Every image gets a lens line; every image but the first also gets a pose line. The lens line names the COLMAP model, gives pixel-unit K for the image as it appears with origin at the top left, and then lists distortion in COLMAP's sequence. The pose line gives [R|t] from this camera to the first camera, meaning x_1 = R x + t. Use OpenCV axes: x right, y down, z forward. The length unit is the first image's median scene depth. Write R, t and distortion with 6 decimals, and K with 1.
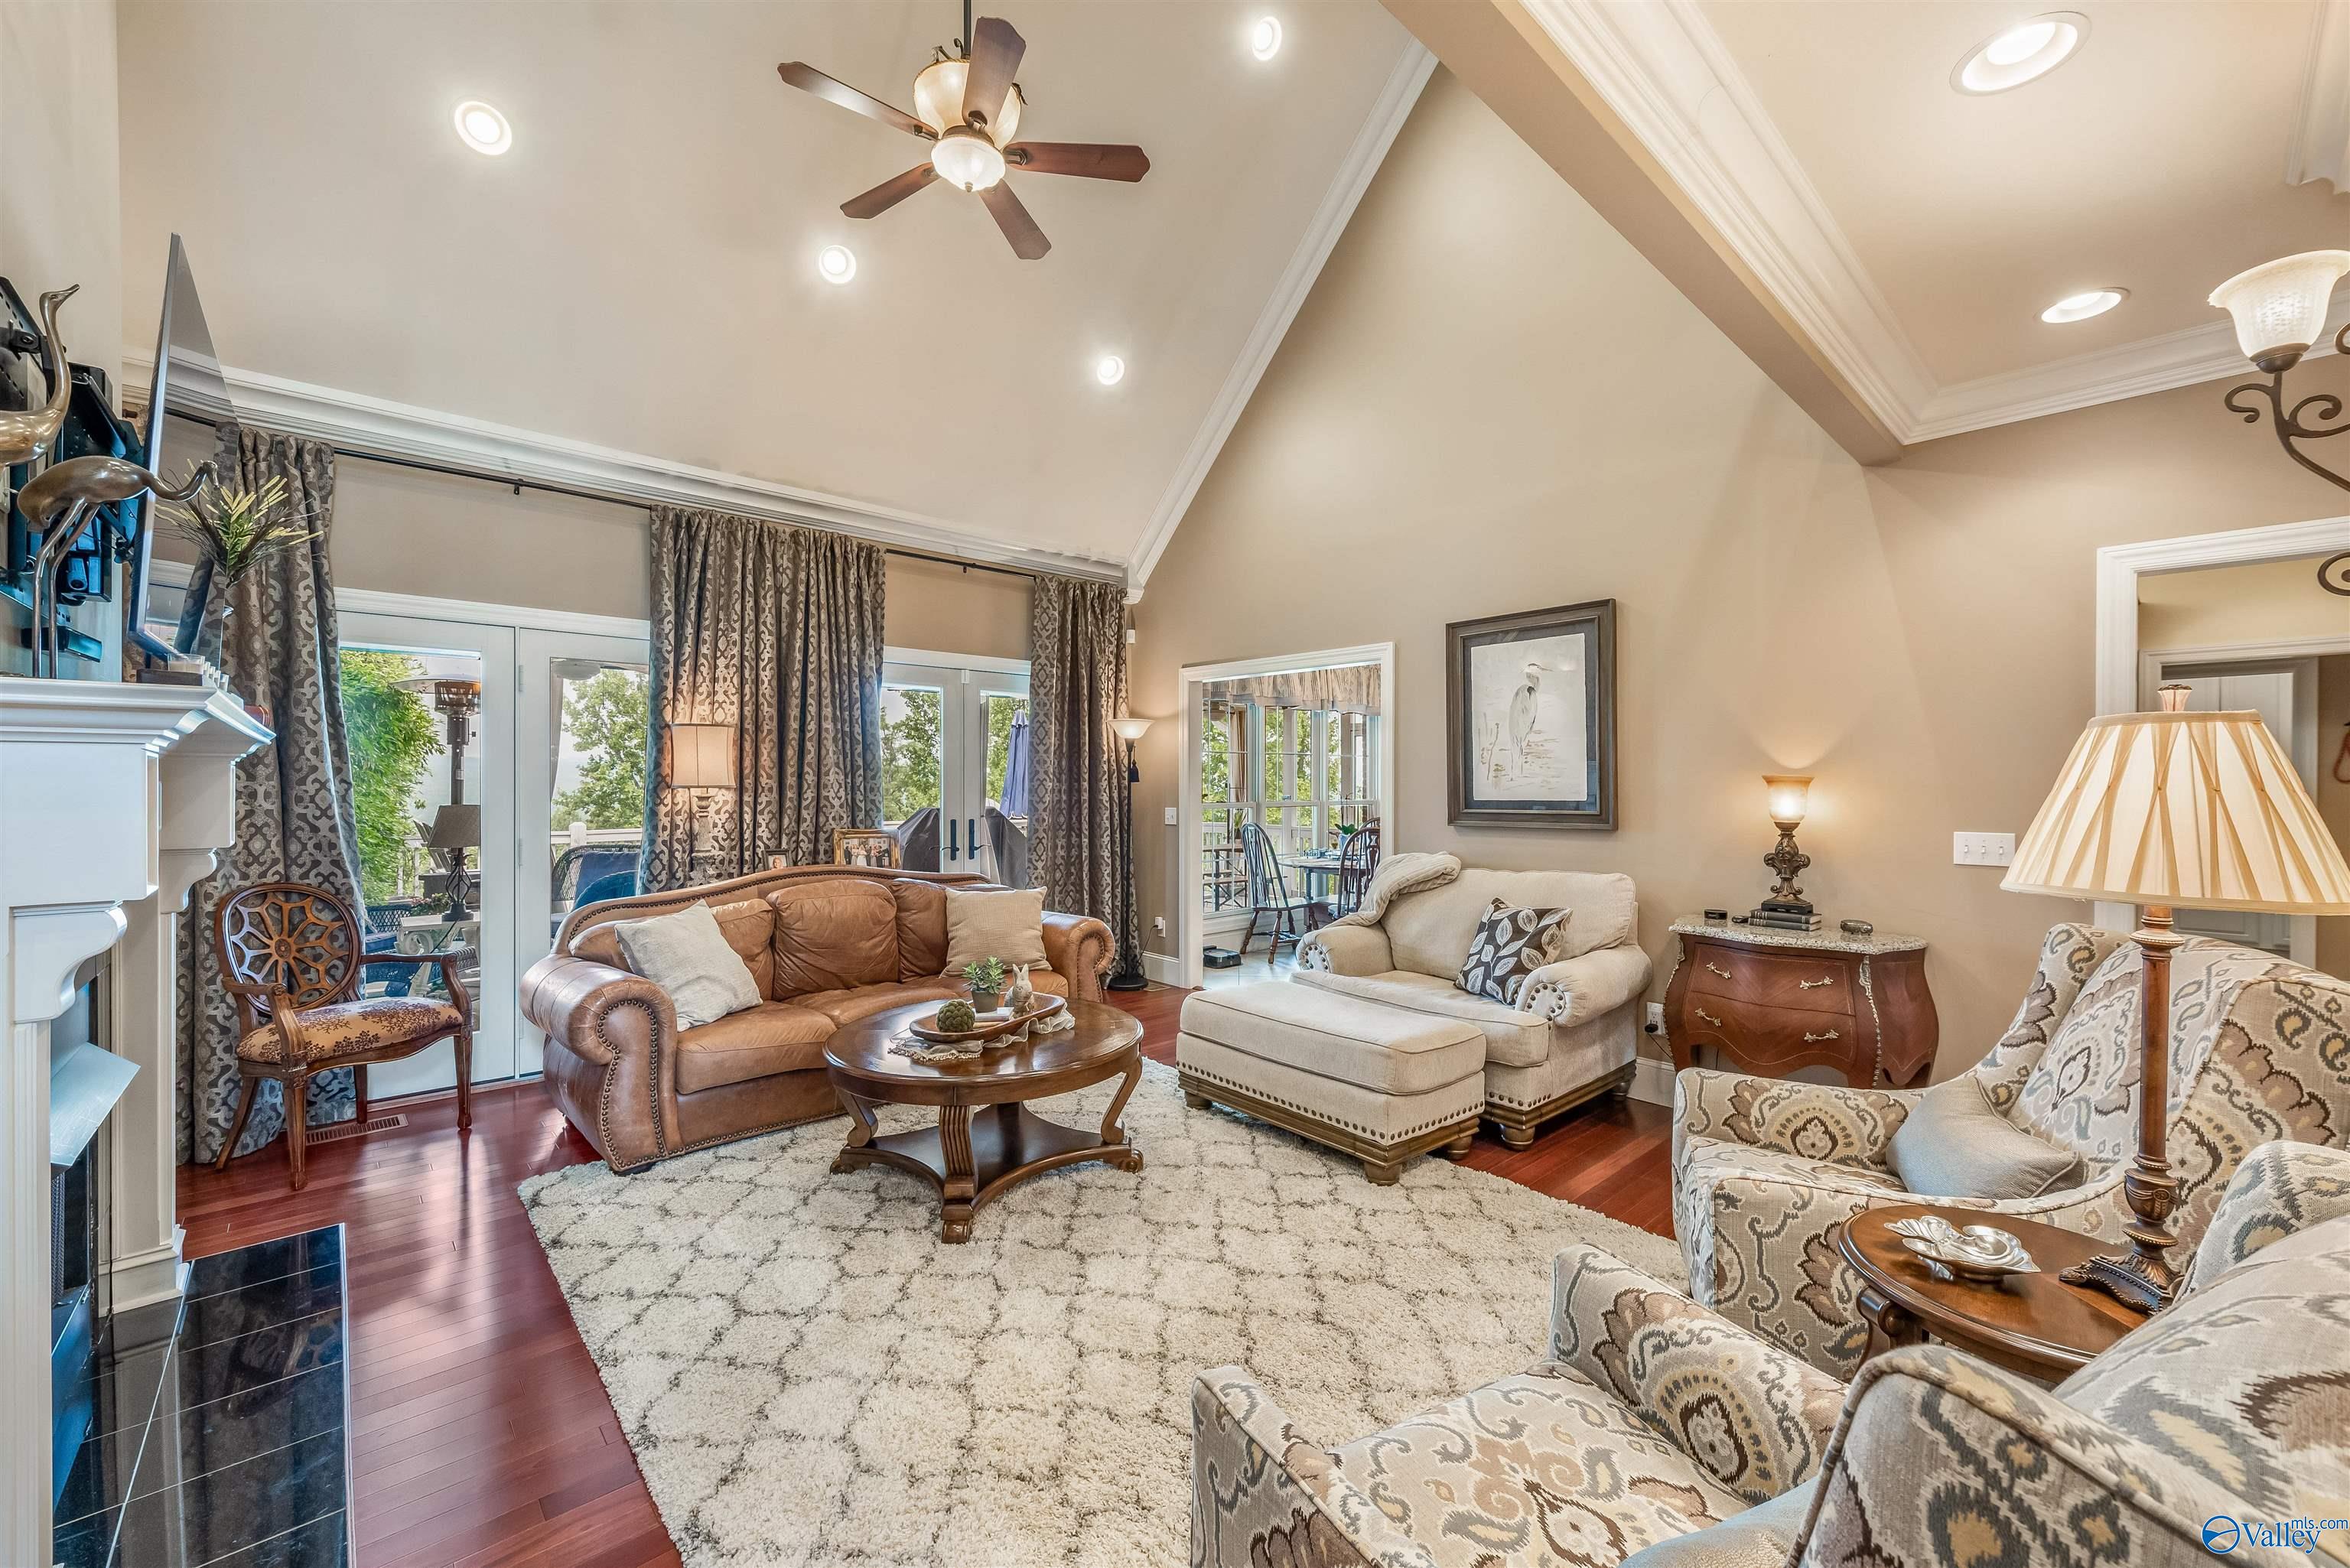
lens RADIAL K [[938.8, 0, 1185.0], [0, 938.8, 776.6], [0, 0, 1]] dist [0.004754, -0.002354]
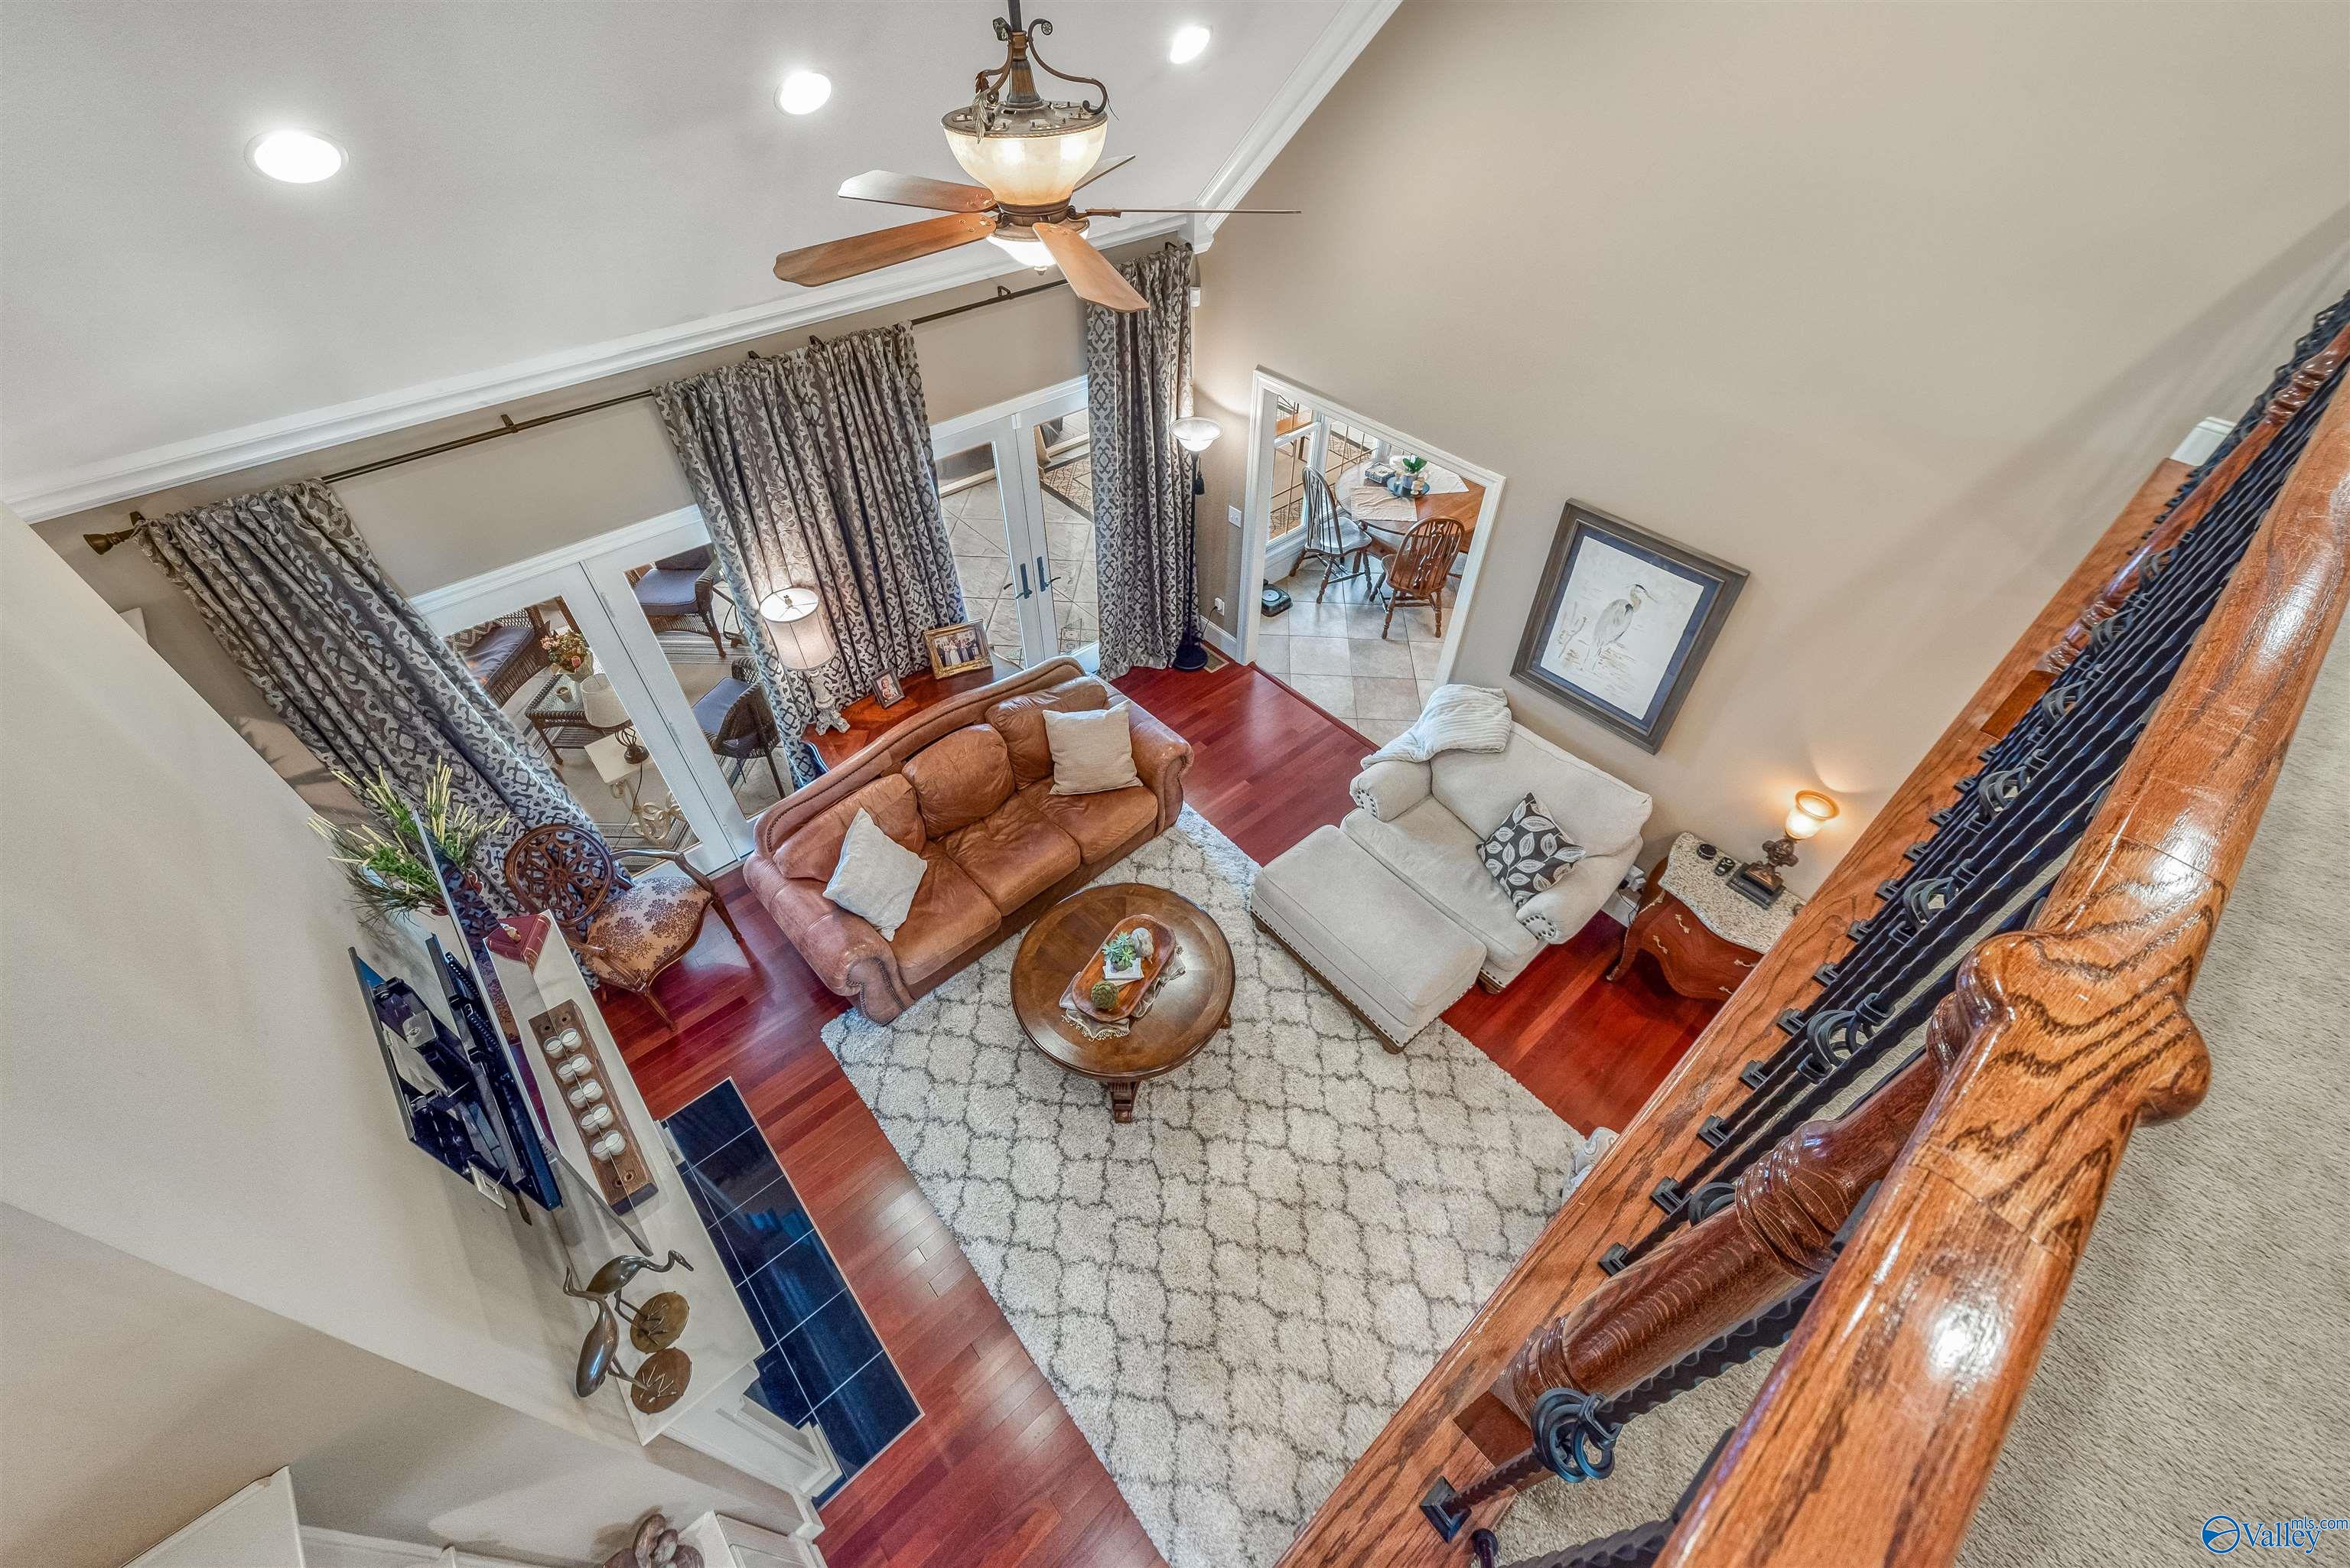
lens RADIAL K [[938.8, 0, 1170.3], [0, 938.8, 768.4], [0, 0, 1]] dist [0.004754, -0.002354]
pose [[0.999769, 0.014977, -0.015432, -0.083554], [0.000710, 0.694227, 0.719756, -0.626137], [0.021493, -0.719600, 0.694056, 0.177190]]
